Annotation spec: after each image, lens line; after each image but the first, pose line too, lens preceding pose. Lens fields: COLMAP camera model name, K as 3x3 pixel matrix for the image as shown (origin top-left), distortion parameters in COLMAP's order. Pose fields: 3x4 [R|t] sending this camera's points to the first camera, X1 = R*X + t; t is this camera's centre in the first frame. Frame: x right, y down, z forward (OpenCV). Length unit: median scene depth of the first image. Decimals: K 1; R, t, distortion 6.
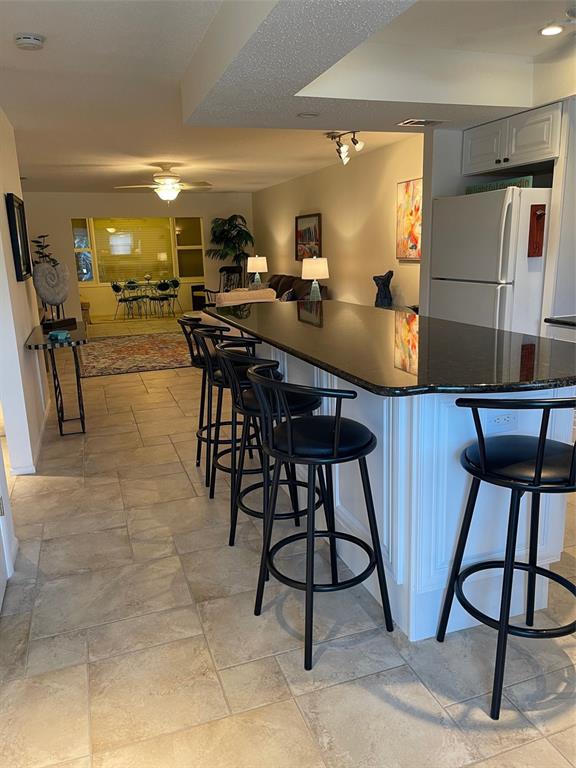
lens RADIAL K [[582.9, 0, 283.7], [0, 582.9, 379.5], [0, 0, 1]] dist [0.050154, -0.039745]
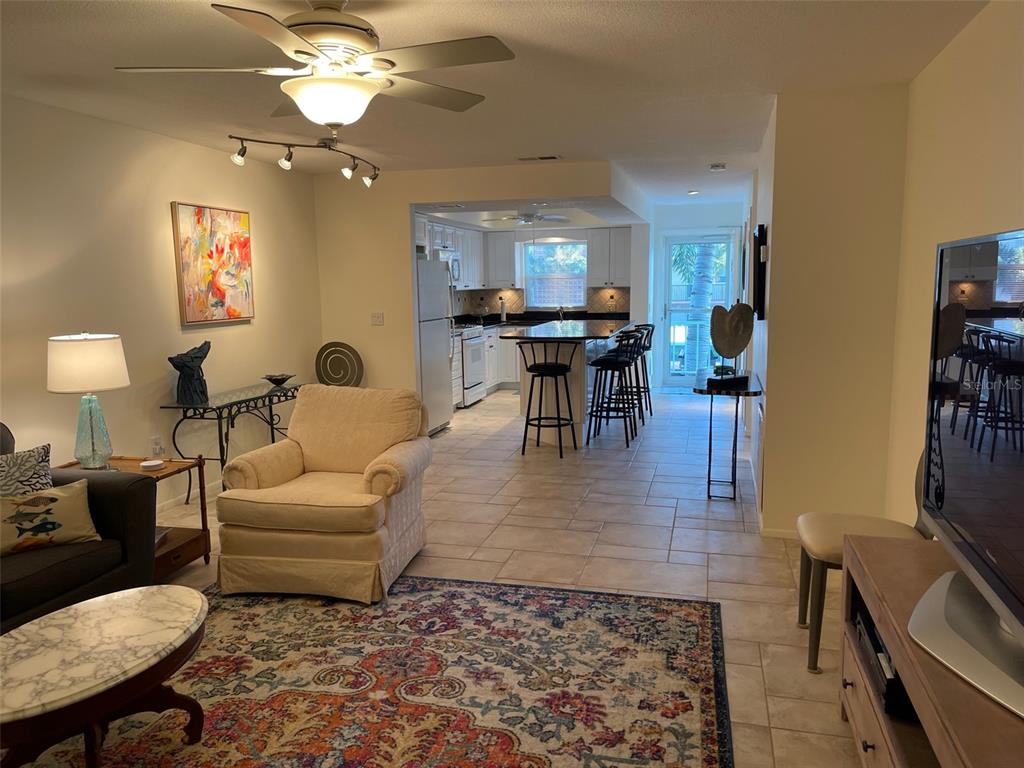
lens RADIAL K [[777.2, 0, 511.1], [0, 777.2, 390.1], [0, 0, 1]] dist [0.050154, -0.039745]
pose [[-0.837640, -0.034524, 0.545130, -0.393697], [0.159644, 0.938950, 0.304772, -0.247038], [-0.522372, 0.342316, -0.780991, 1.091381]]
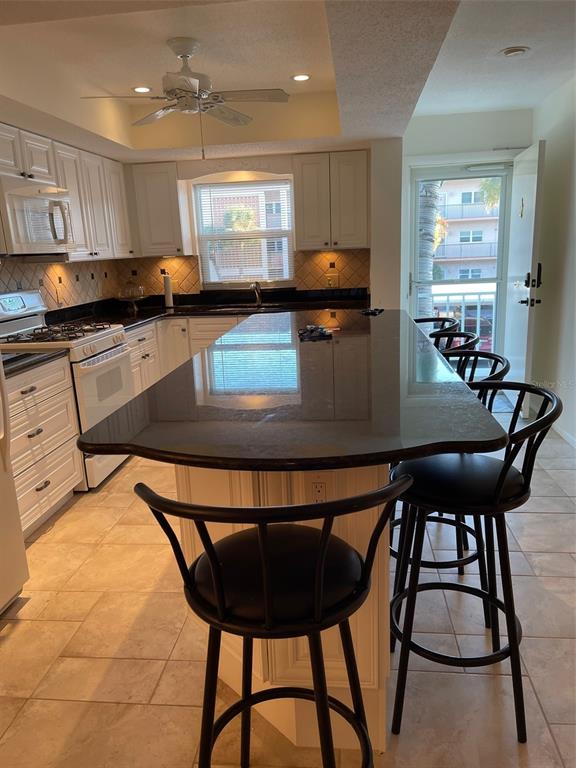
lens RADIAL K [[582.9, 0, 291.7], [0, 582.9, 384.4], [0, 0, 1]] dist [0.050154, -0.039745]
pose [[-0.908888, -0.029030, 0.416029, -0.074341], [0.157832, 0.899430, 0.407571, -0.129511], [-0.386020, 0.436099, -0.812899, 0.570637]]
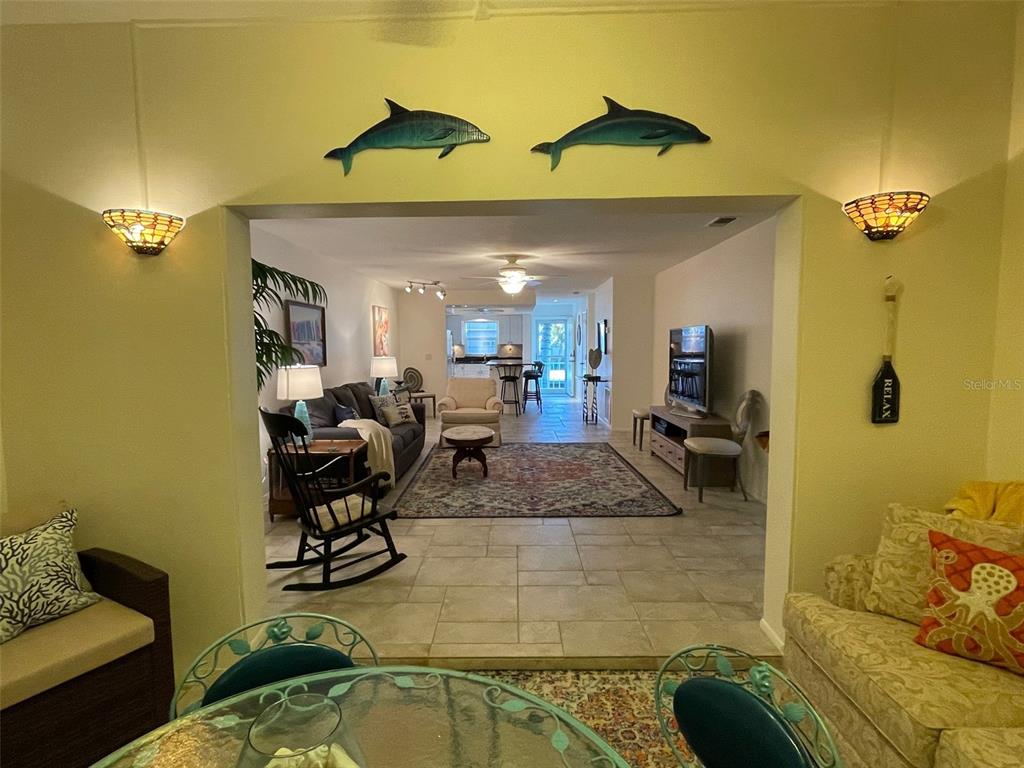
lens RADIAL K [[541.5, 0, 503.6], [0, 541.5, 391.1], [0, 0, 1]] dist [0.021524, 0.001924]
pose [[-0.941189, 0.006603, 0.337817, -0.403828], [0.109182, 0.952115, 0.285580, -0.346439], [-0.319755, 0.305669, -0.896841, 1.561020]]
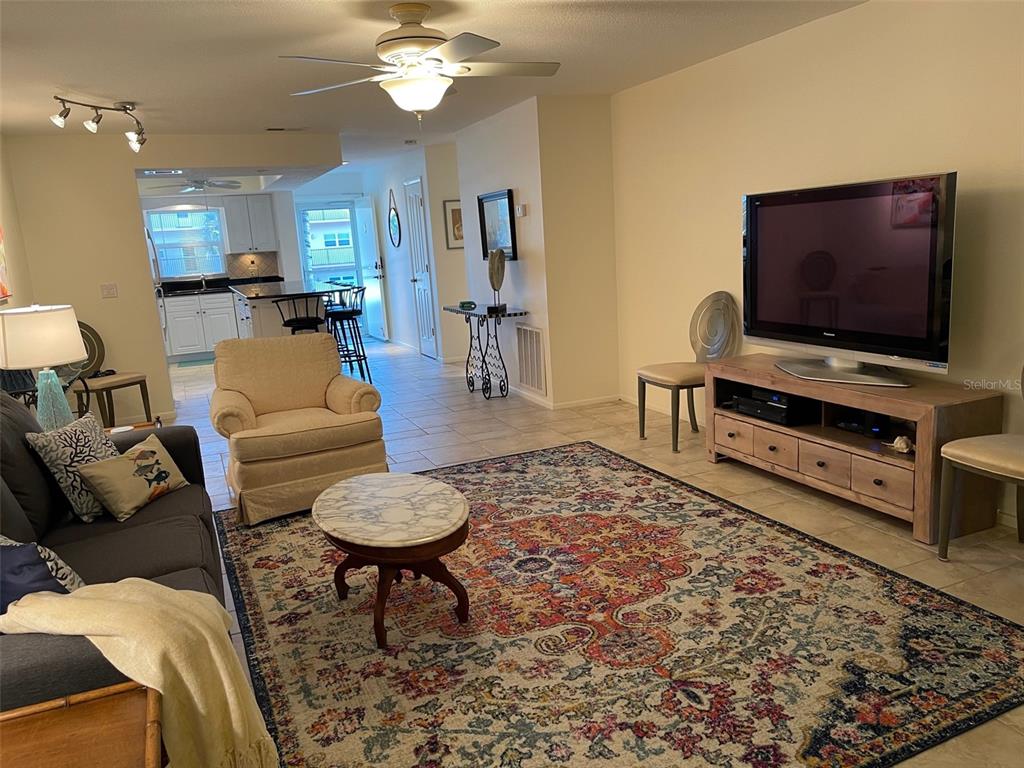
lens RADIAL K [[777.2, 0, 512.8], [0, 777.2, 391.8], [0, 0, 1]] dist [0.050154, -0.039745]
pose [[-0.992292, 0.107518, -0.061615, -0.174819], [0.072274, 0.906013, 0.417032, -0.295696], [0.100662, 0.409365, -0.906801, 1.286363]]
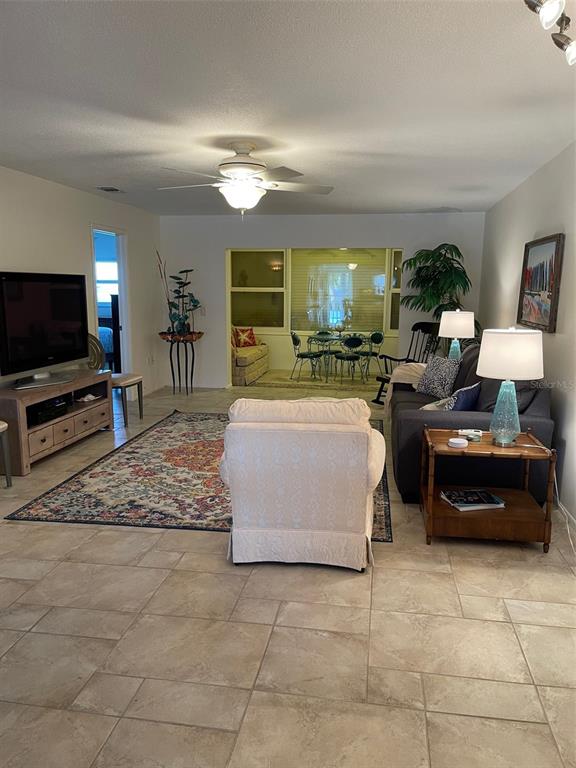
lens RADIAL K [[582.9, 0, 287.9], [0, 582.9, 390.0], [0, 0, 1]] dist [0.050154, -0.039745]
pose [[0.882446, 0.116860, -0.455667, 0.095148], [-0.137562, 0.990415, -0.012402, -0.116707], [0.449850, 0.073627, 0.890064, 0.464231]]
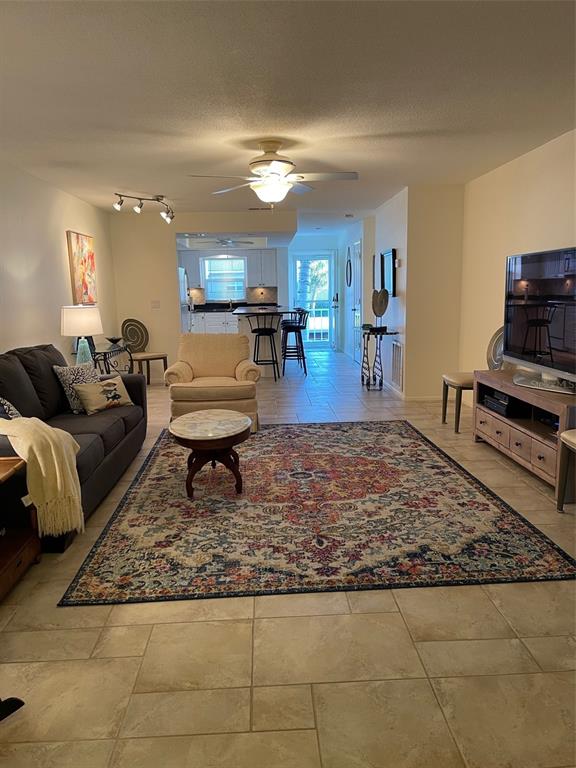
lens RADIAL K [[582.9, 0, 287.4], [0, 582.9, 388.8], [0, 0, 1]] dist [0.050154, -0.039745]
pose [[-0.960098, 0.003029, 0.279646, -0.324096], [0.111081, 0.921810, 0.371386, -0.300795], [-0.256655, 0.387630, -0.885365, 1.372036]]
